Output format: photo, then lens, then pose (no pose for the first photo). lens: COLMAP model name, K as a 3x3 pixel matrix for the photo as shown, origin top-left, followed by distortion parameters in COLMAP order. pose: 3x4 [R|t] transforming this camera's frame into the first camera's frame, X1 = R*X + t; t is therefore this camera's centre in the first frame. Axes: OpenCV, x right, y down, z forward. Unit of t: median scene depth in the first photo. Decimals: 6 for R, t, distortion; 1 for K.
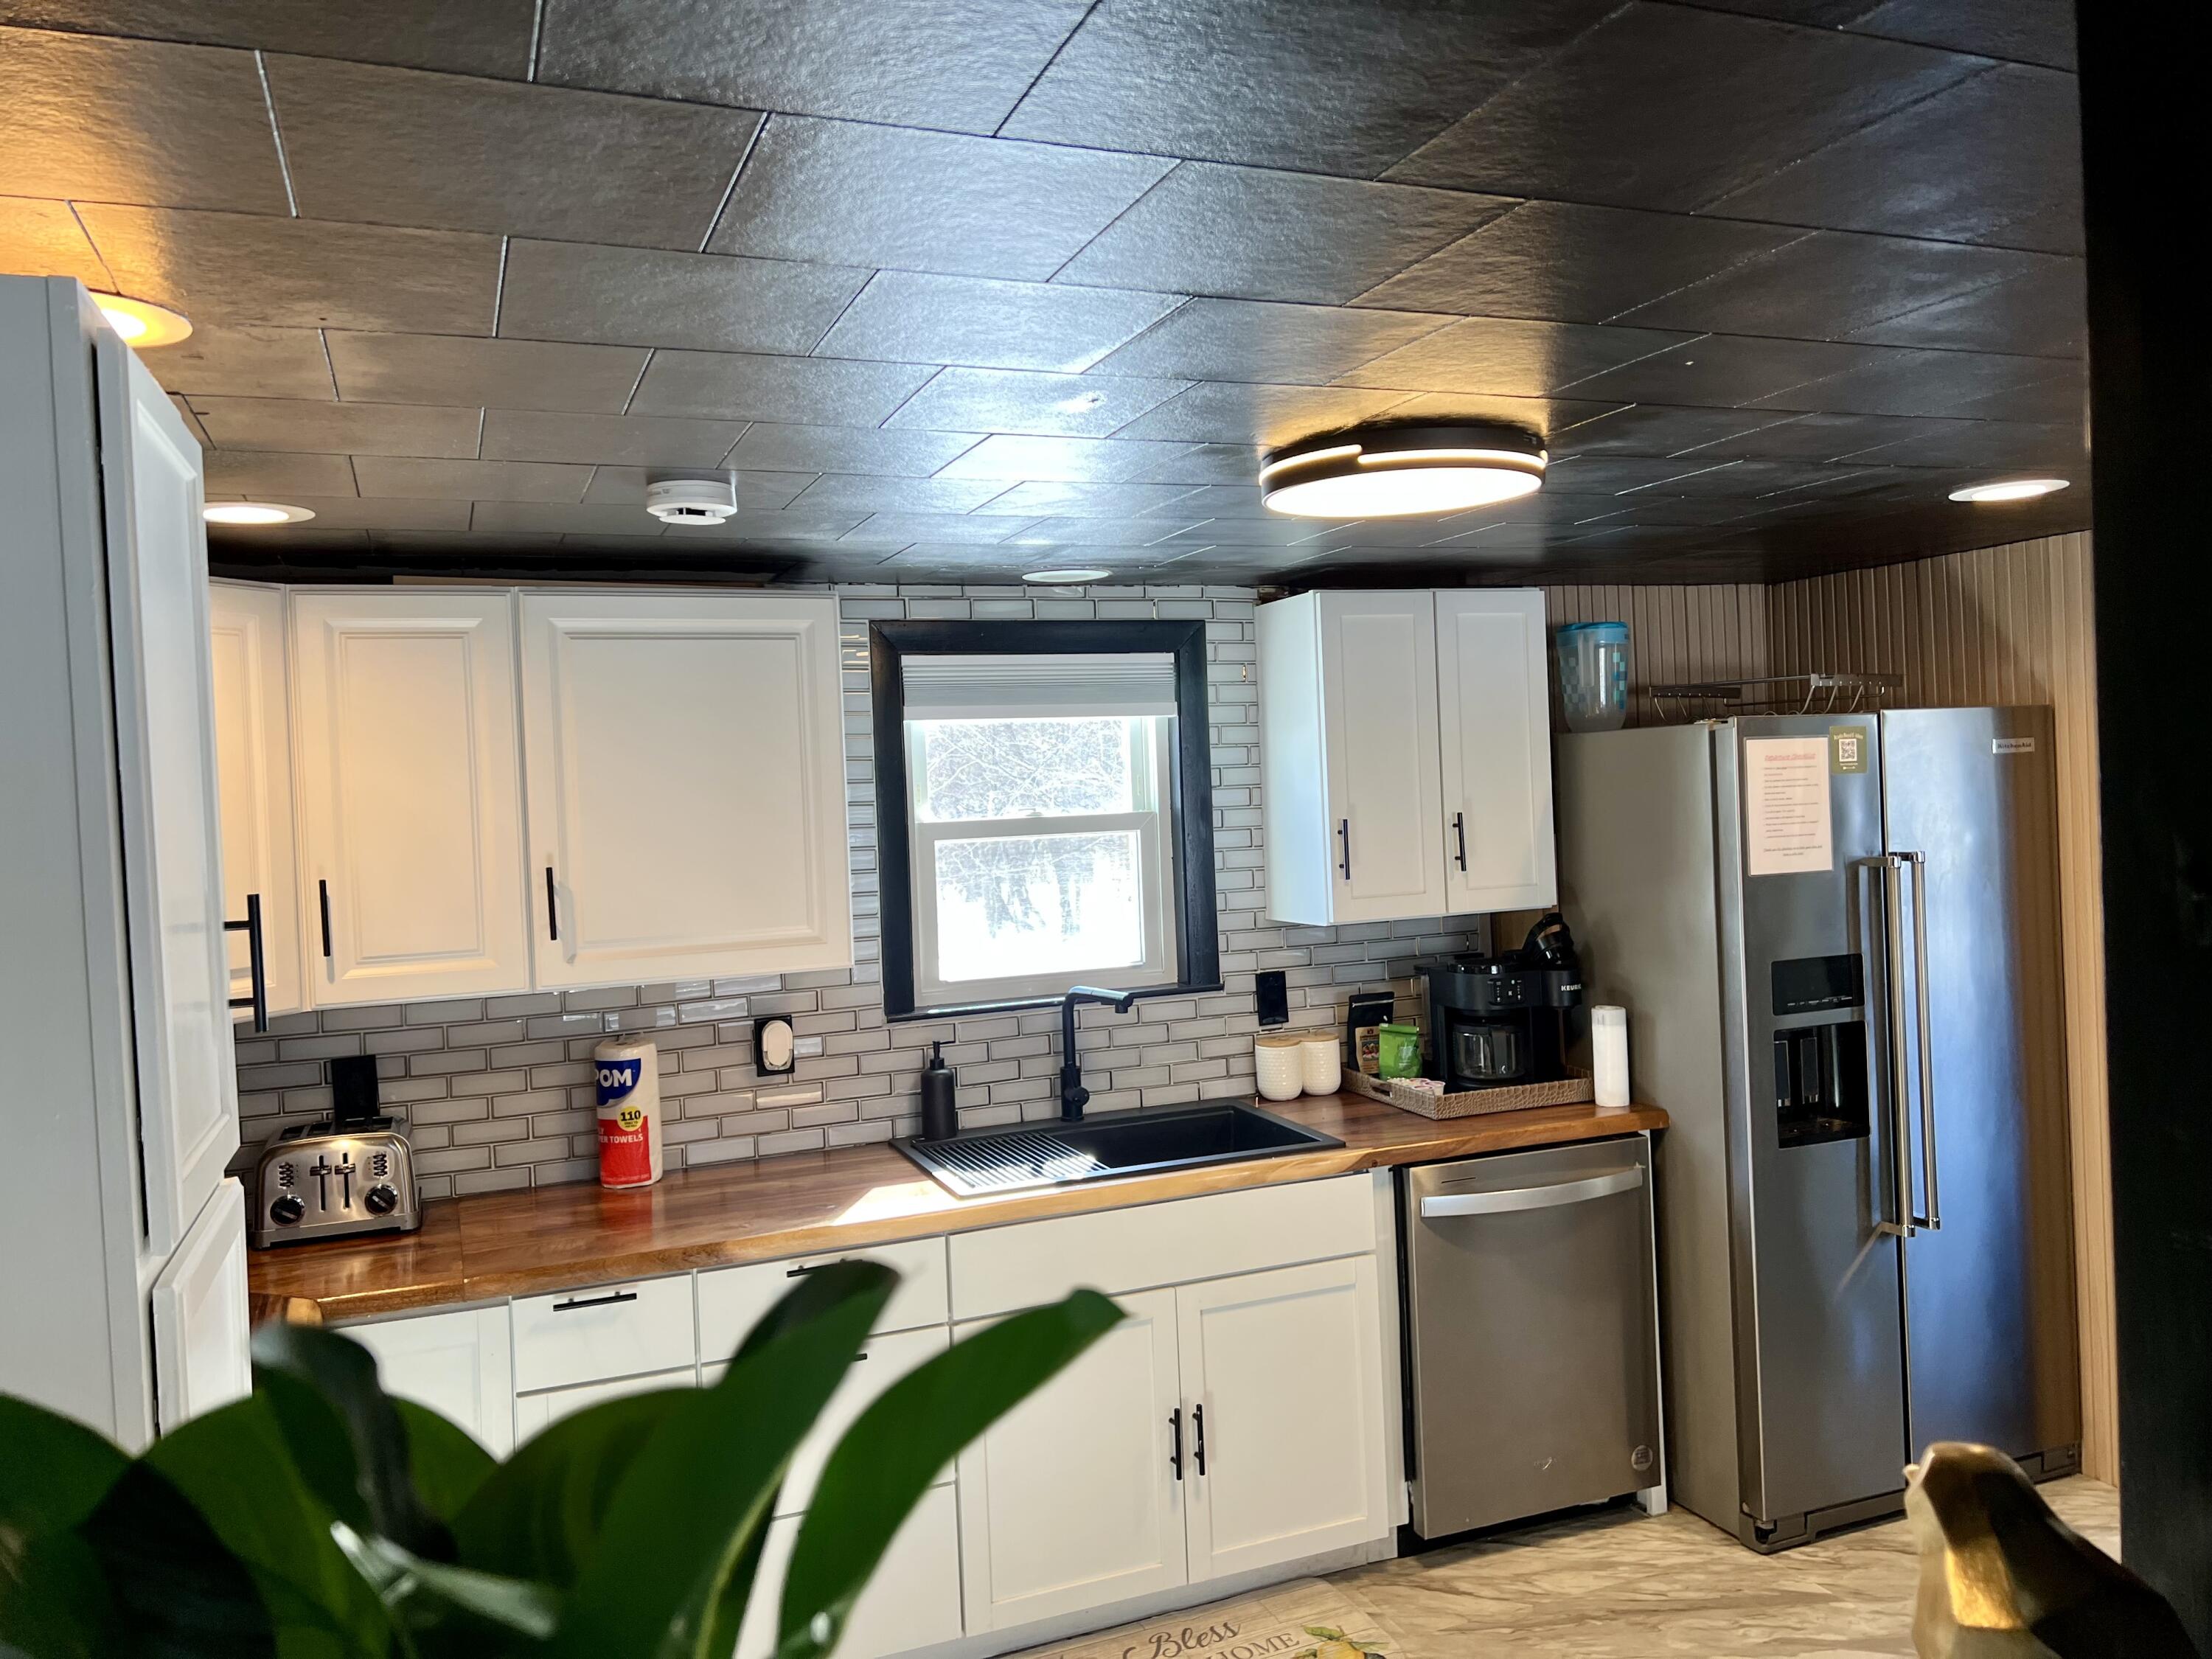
lens RADIAL K [[1655.3, 0, 1103.3], [0, 1655.3, 795.4], [0, 0, 1]] dist [0.062495, -0.086310]
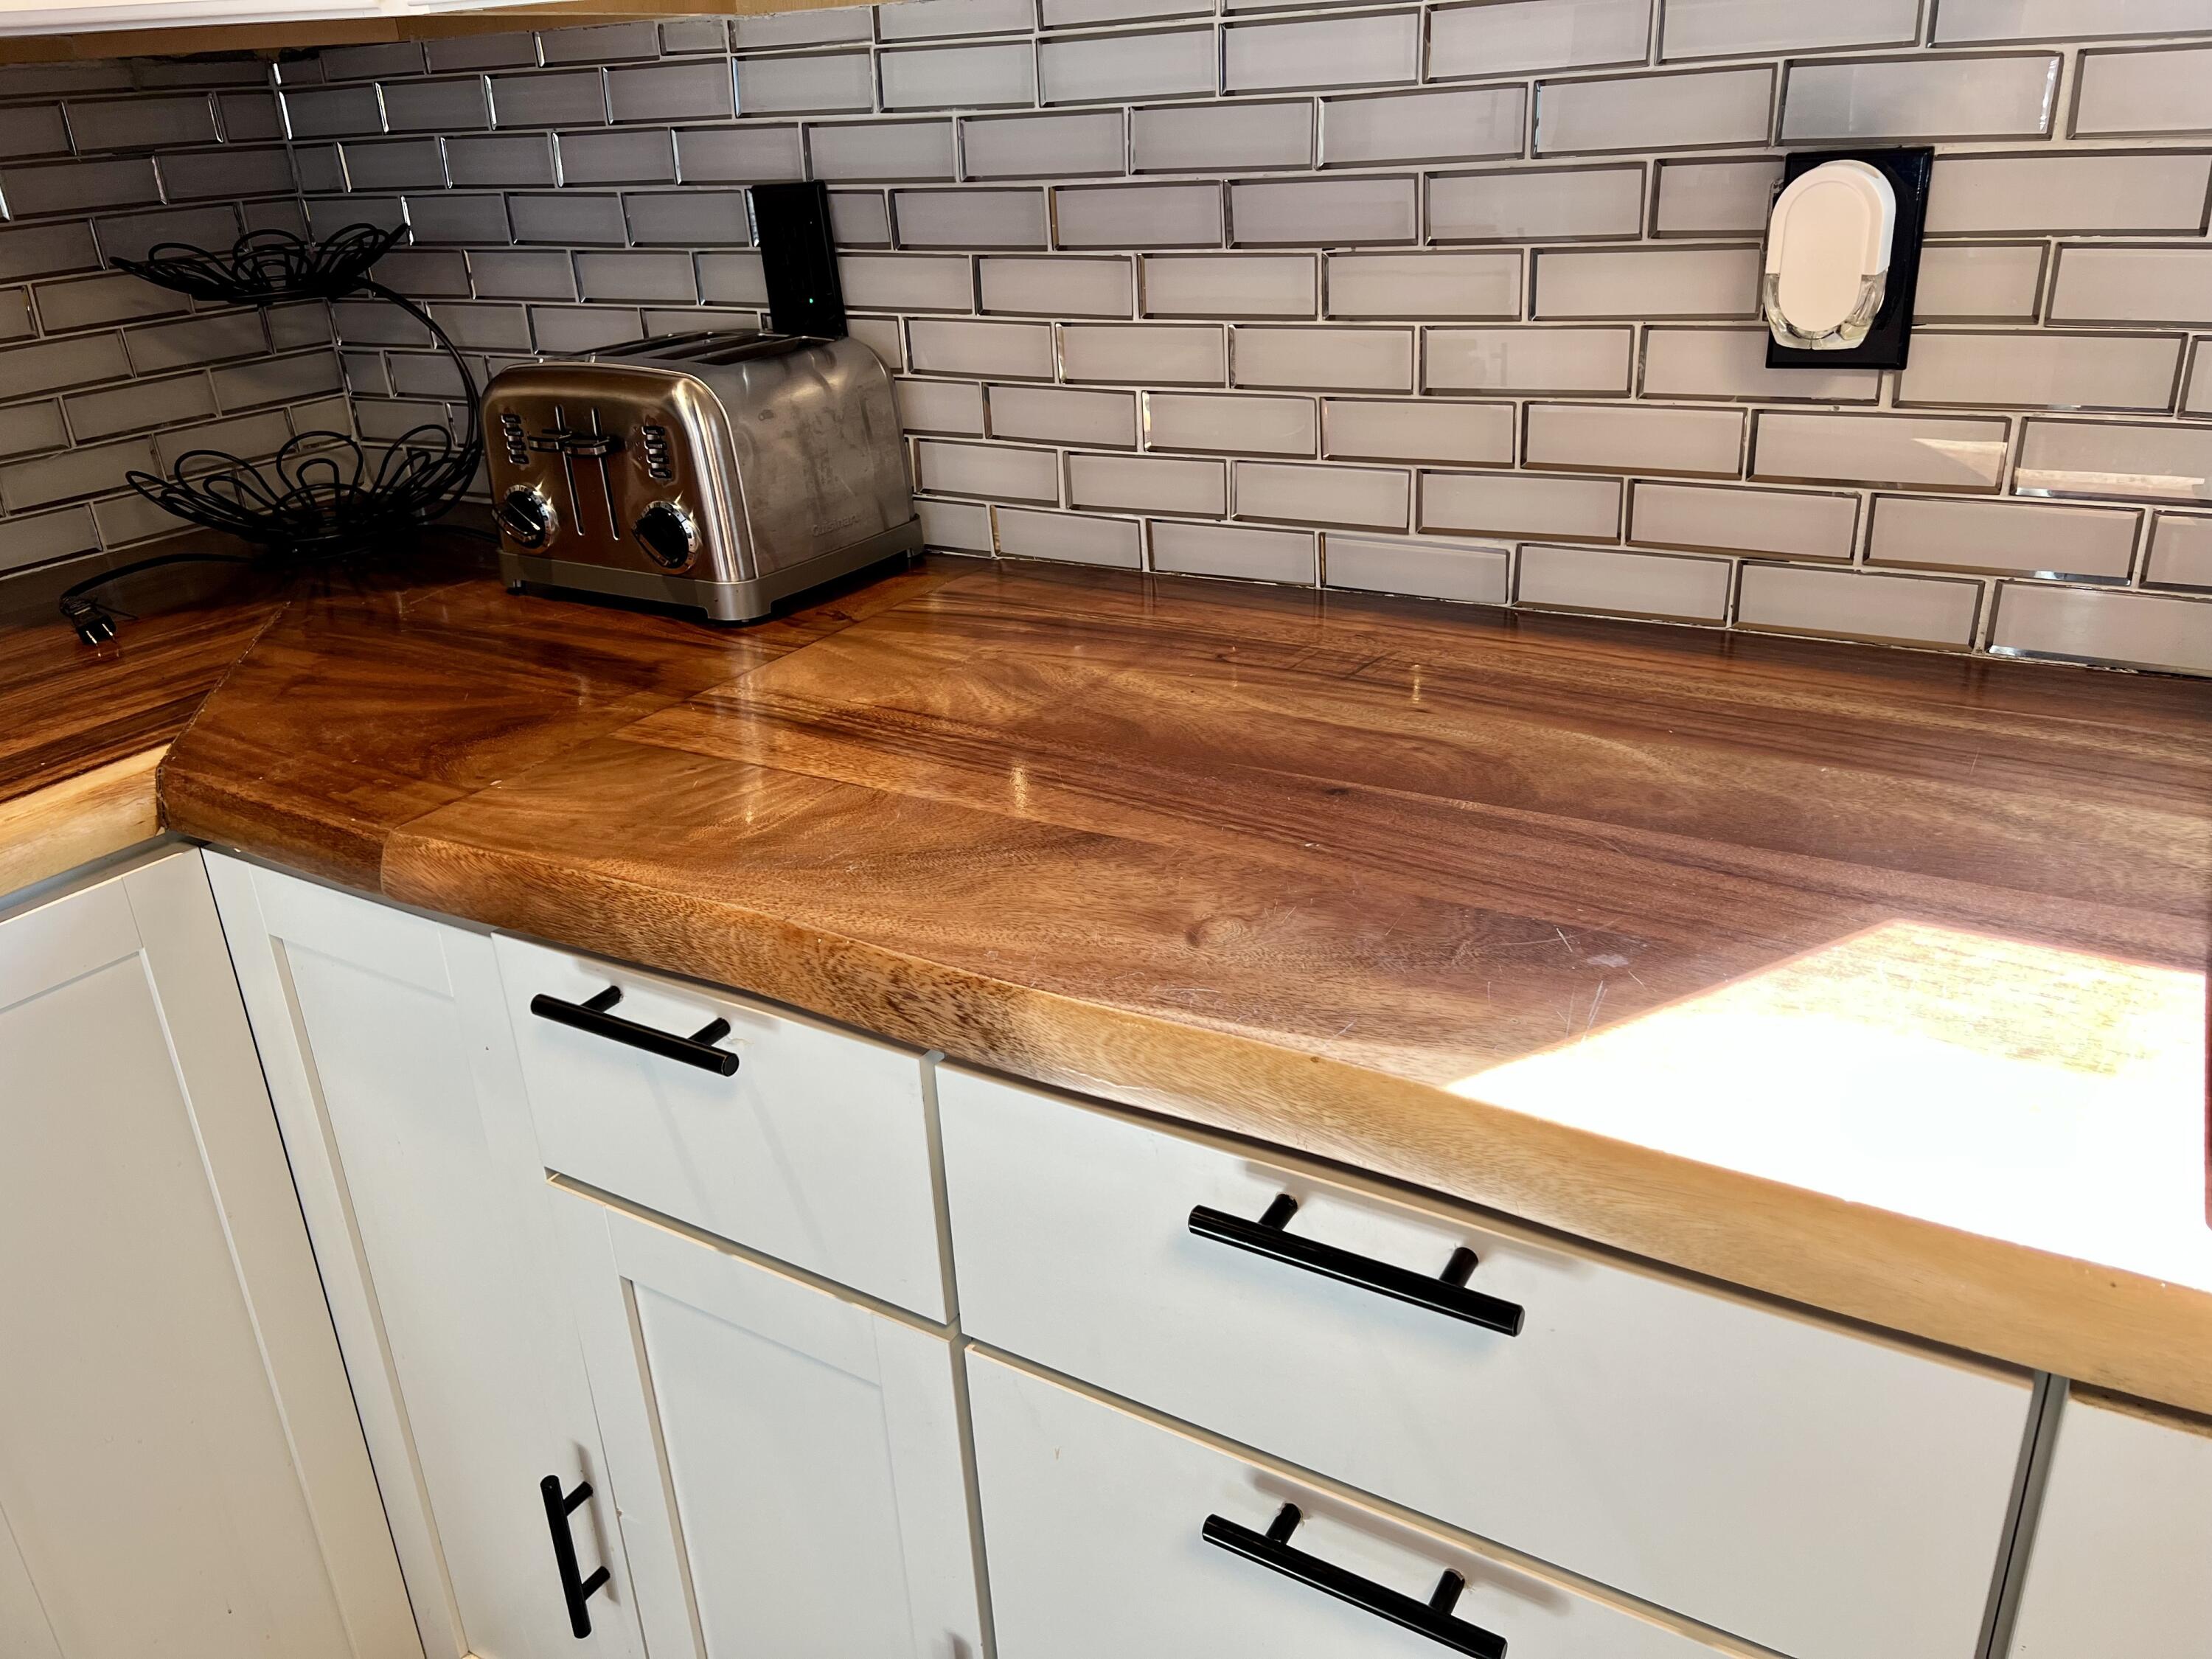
lens RADIAL K [[1655.3, 0, 1091.5], [0, 1655.3, 835.5], [0, 0, 1]] dist [0.062495, -0.086310]
pose [[0.603118, 0.333622, -0.724531, -0.039840], [0.019290, 0.901964, 0.431381, 0.115294], [0.797419, -0.274149, 0.537555, 0.729130]]
